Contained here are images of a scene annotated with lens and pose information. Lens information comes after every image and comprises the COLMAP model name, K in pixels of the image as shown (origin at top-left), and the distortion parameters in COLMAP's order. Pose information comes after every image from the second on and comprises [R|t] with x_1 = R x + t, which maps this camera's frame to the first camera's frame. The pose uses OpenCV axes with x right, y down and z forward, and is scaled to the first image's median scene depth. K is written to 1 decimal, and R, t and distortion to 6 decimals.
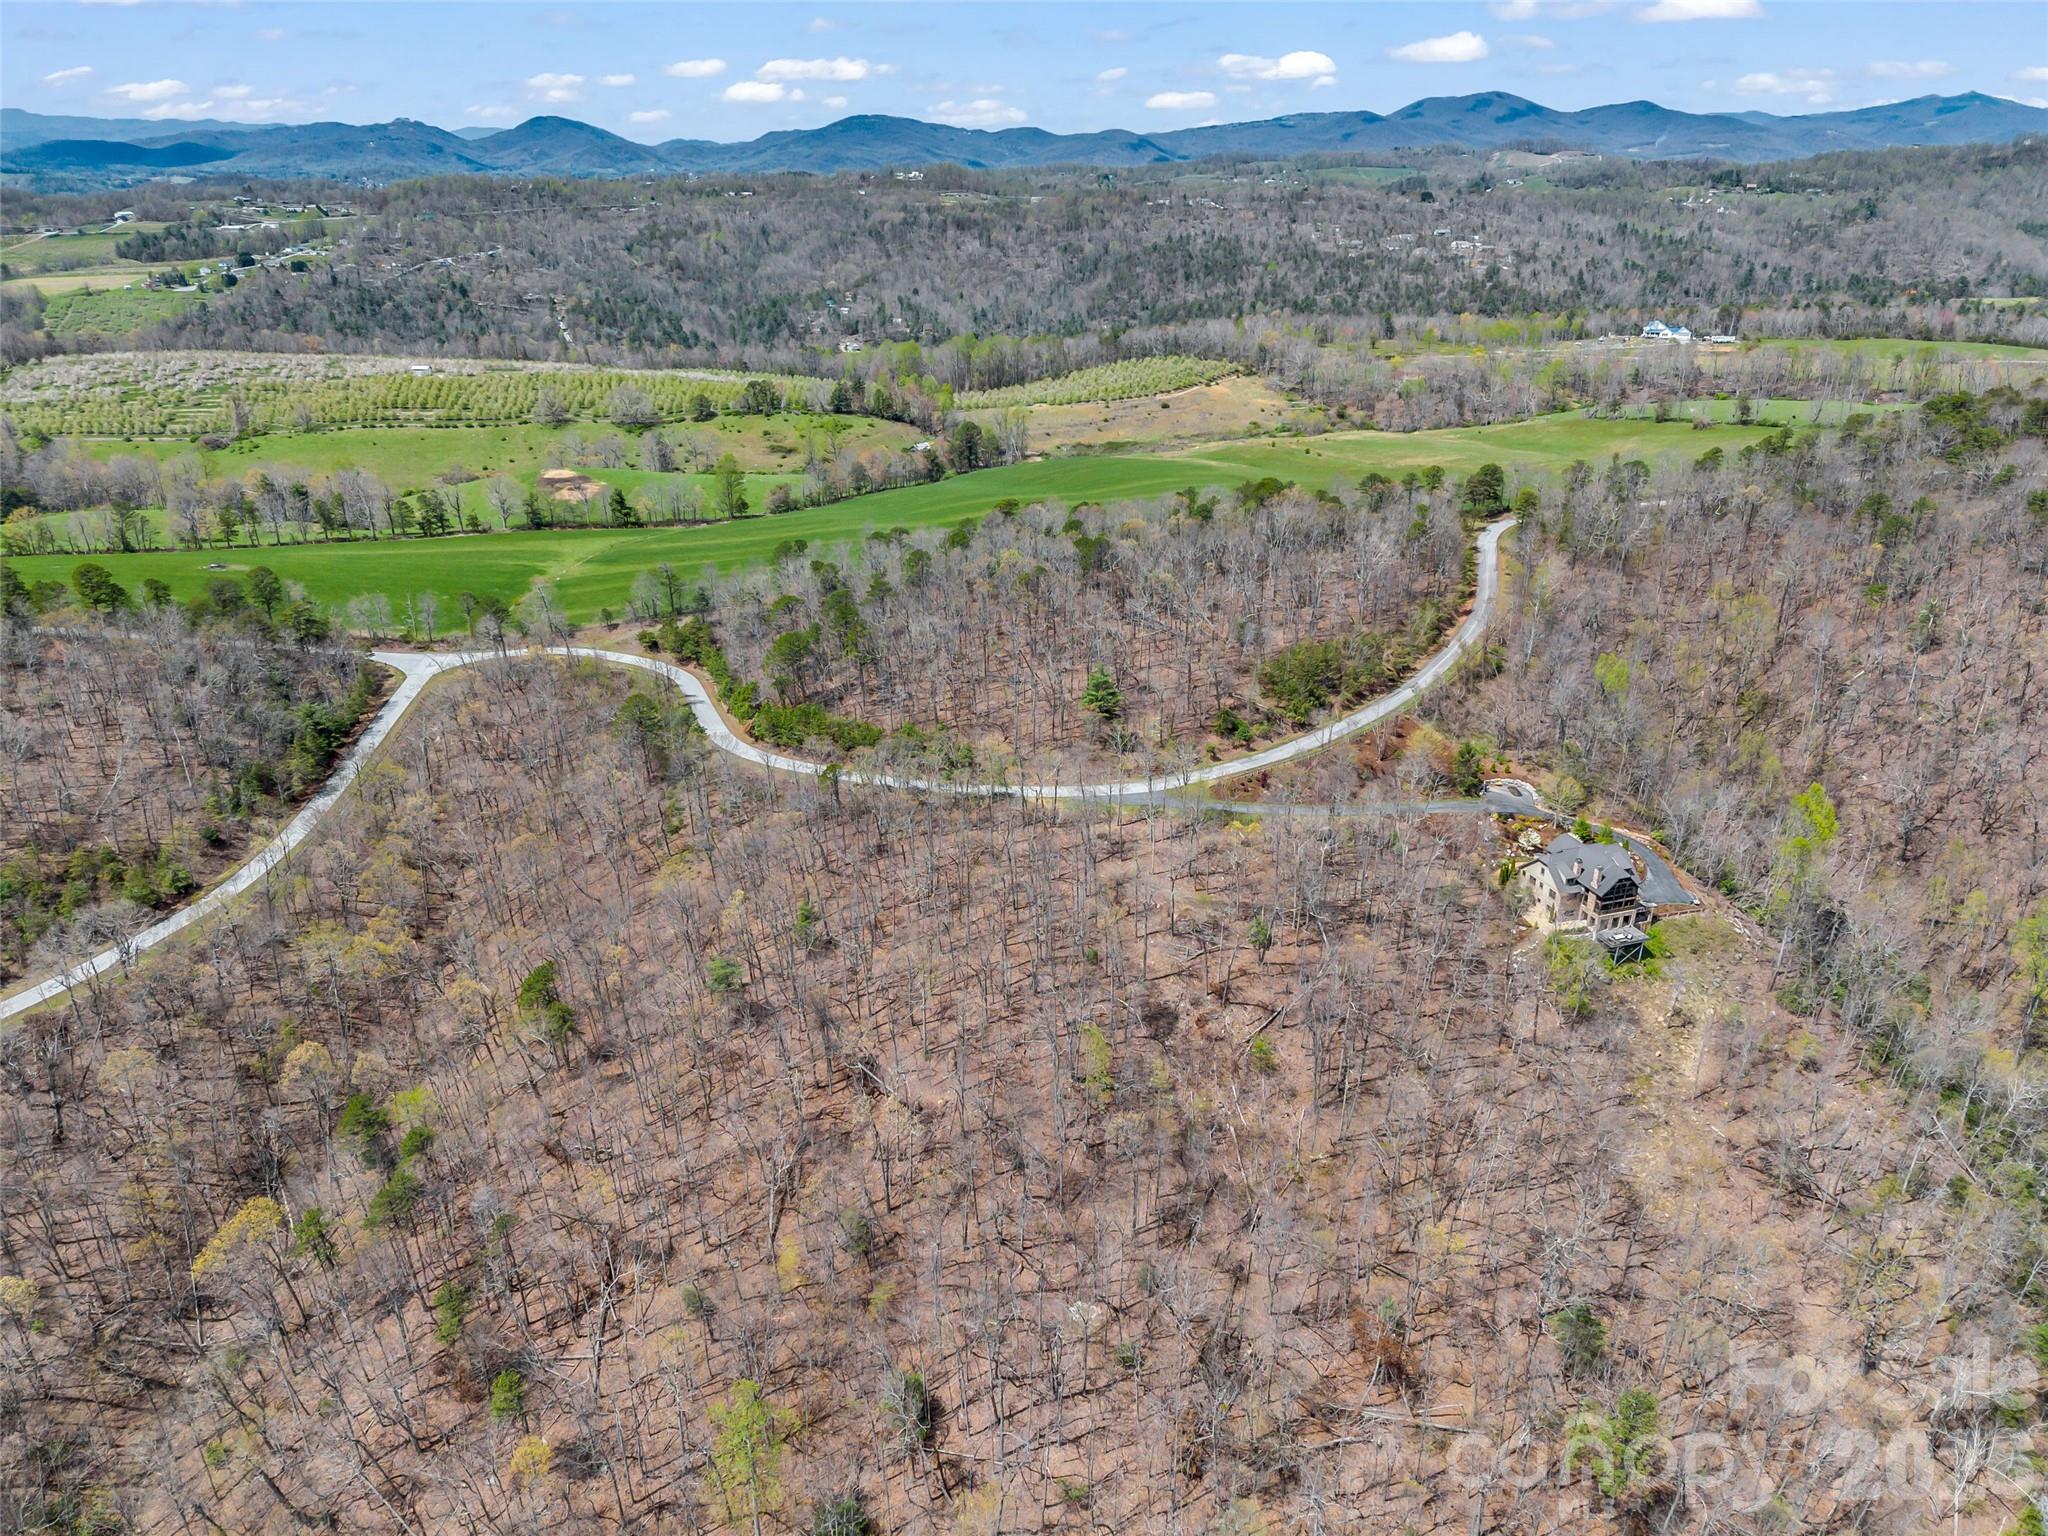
lens RADIAL K [[1458.5, 0, 1021.9], [0, 1458.5, 758.6], [0, 0, 1]] dist [0.060498, -0.046462]
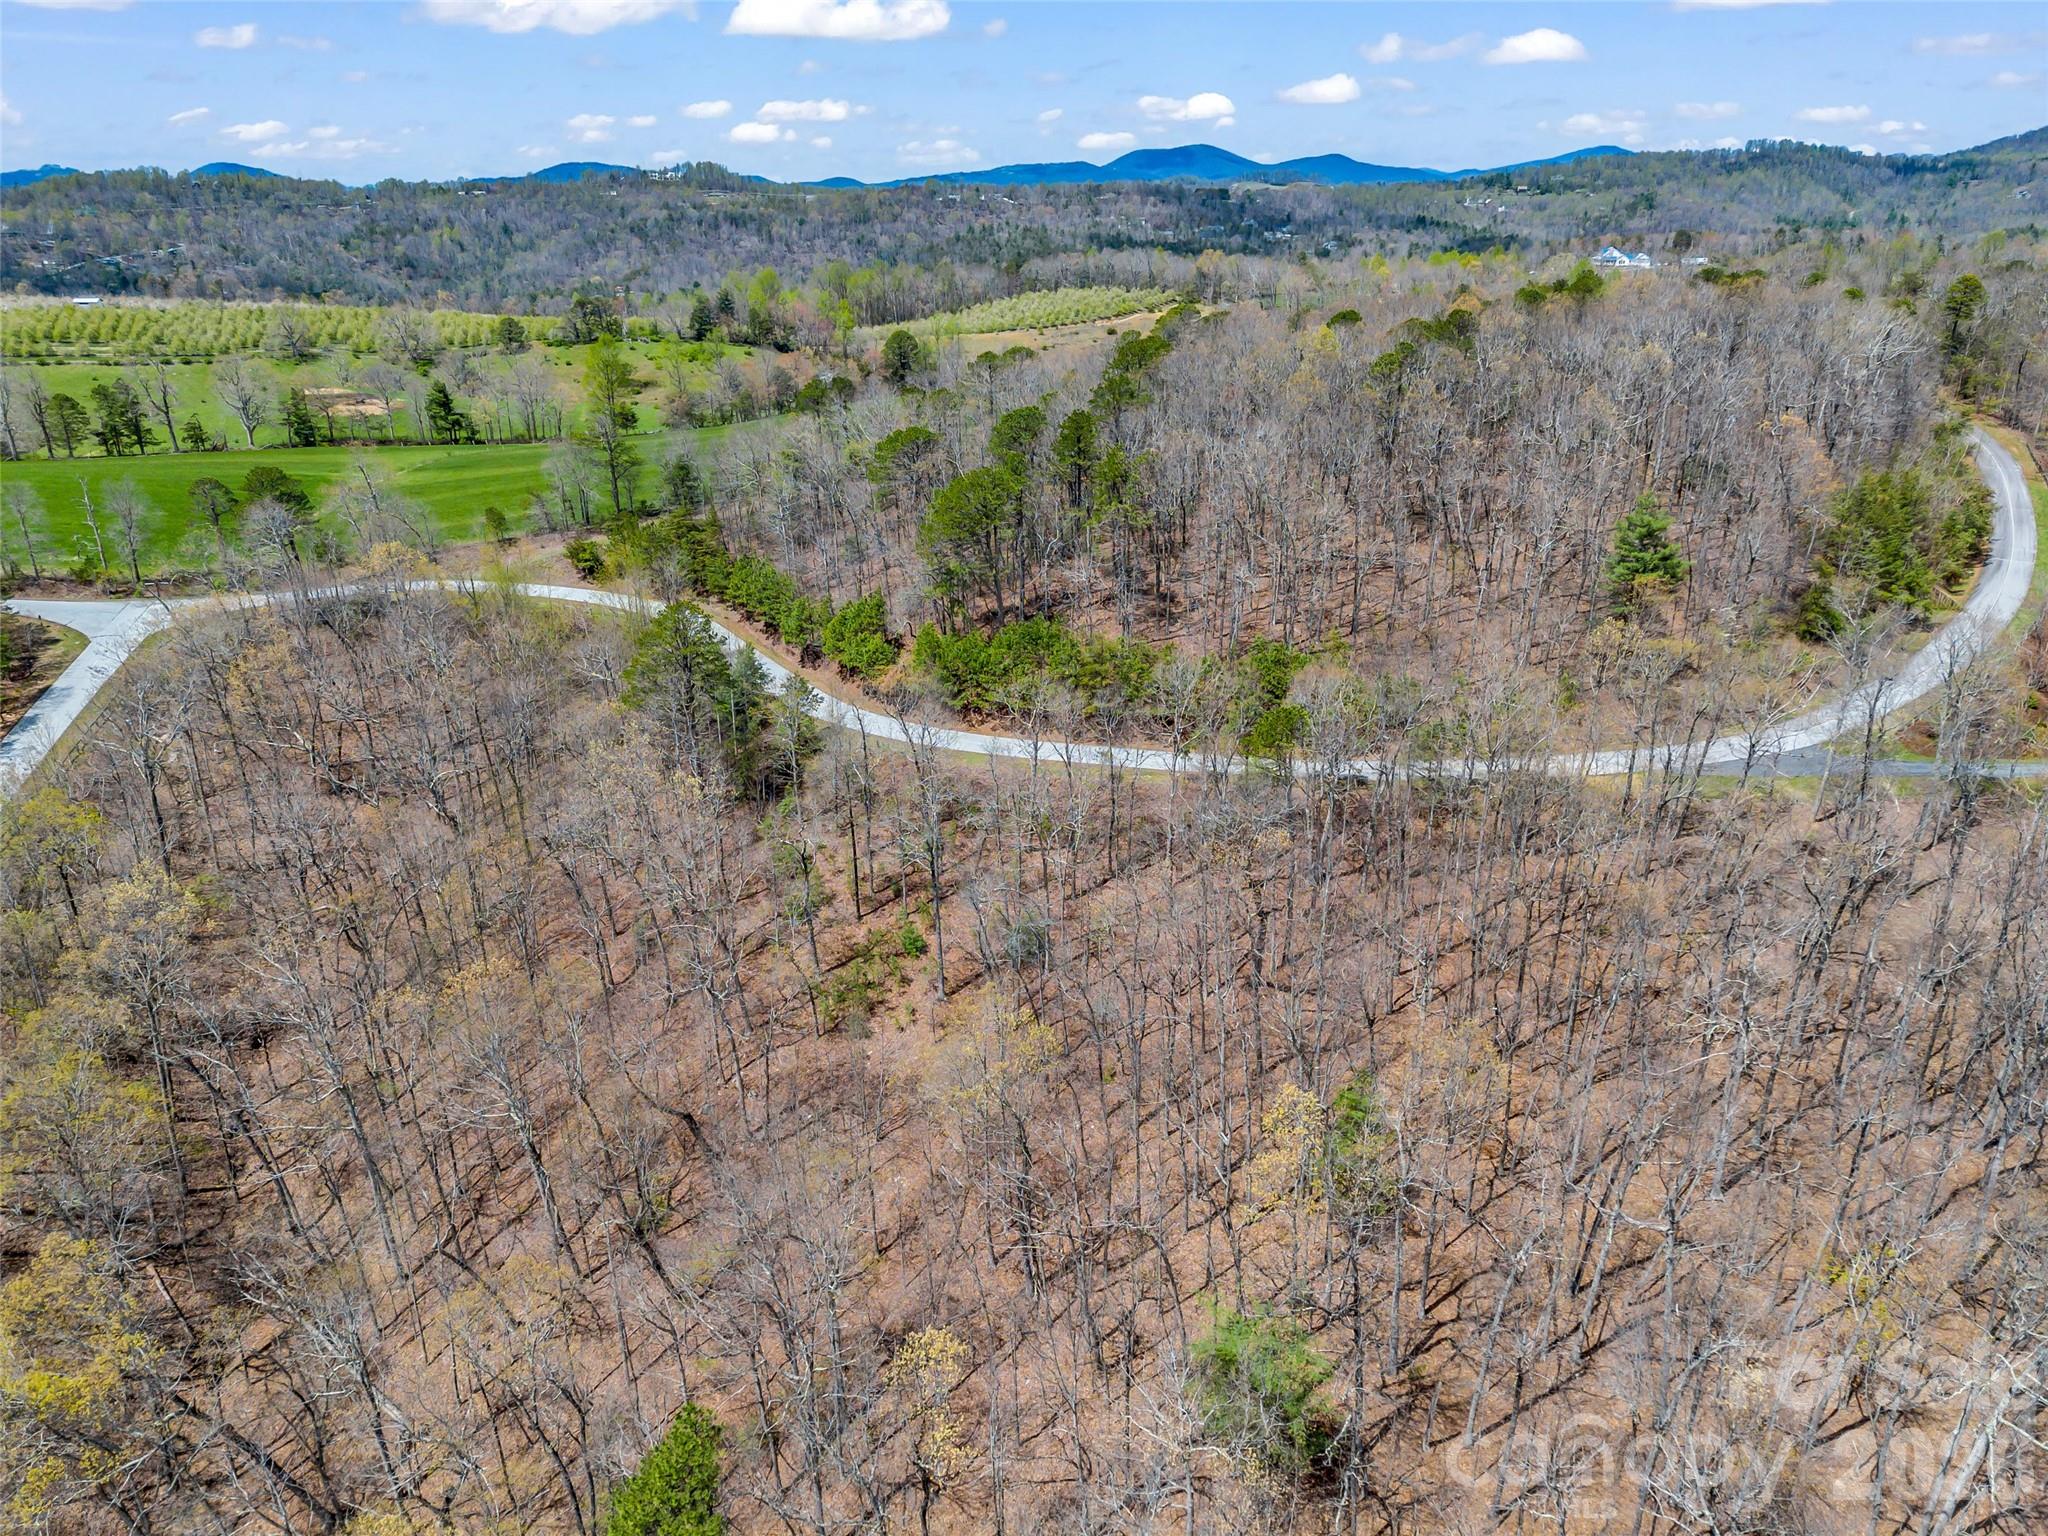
lens RADIAL K [[1458.5, 0, 1018.7], [0, 1458.5, 756.0], [0, 0, 1]] dist [0.060498, -0.046462]
pose [[0.984211, -0.066358, 0.164088, -0.103253], [0.072096, 0.996968, -0.029258, 0.009077], [-0.161649, 0.040626, 0.986012, 0.243924]]
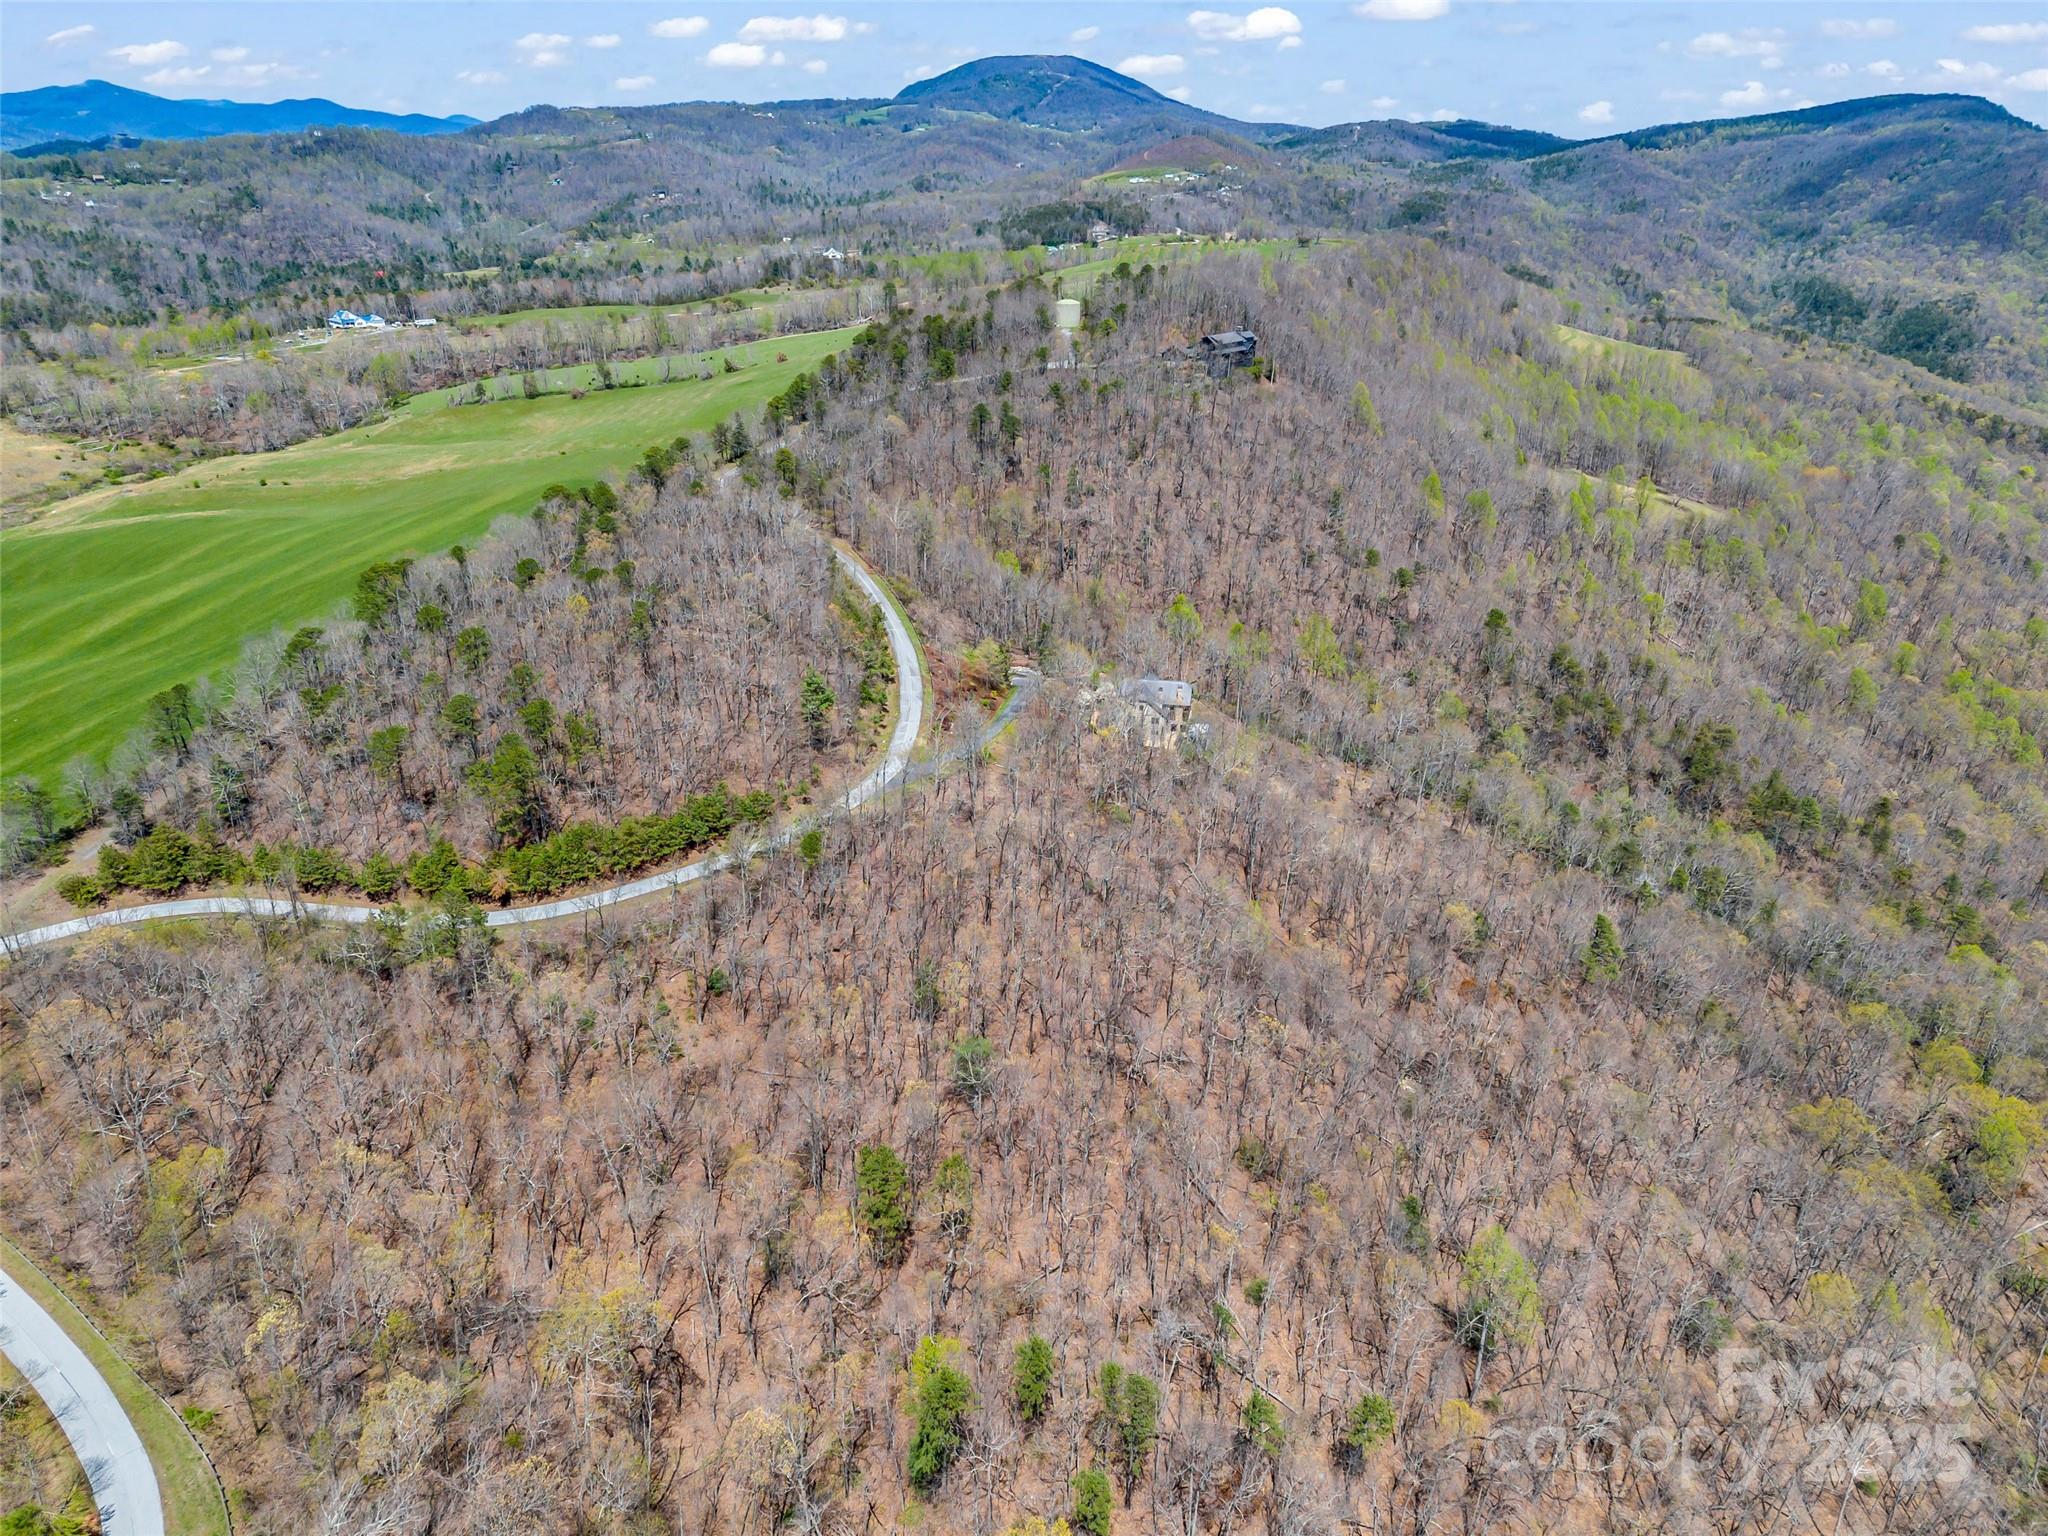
lens RADIAL K [[1458.5, 0, 1015.7], [0, 1458.5, 766.7], [0, 0, 1]] dist [0.060498, -0.046462]
pose [[0.499475, -0.344986, 0.794676, -0.294621], [0.336895, 0.922439, 0.188703, -0.061607], [-0.798140, 0.173470, 0.576959, 0.149754]]
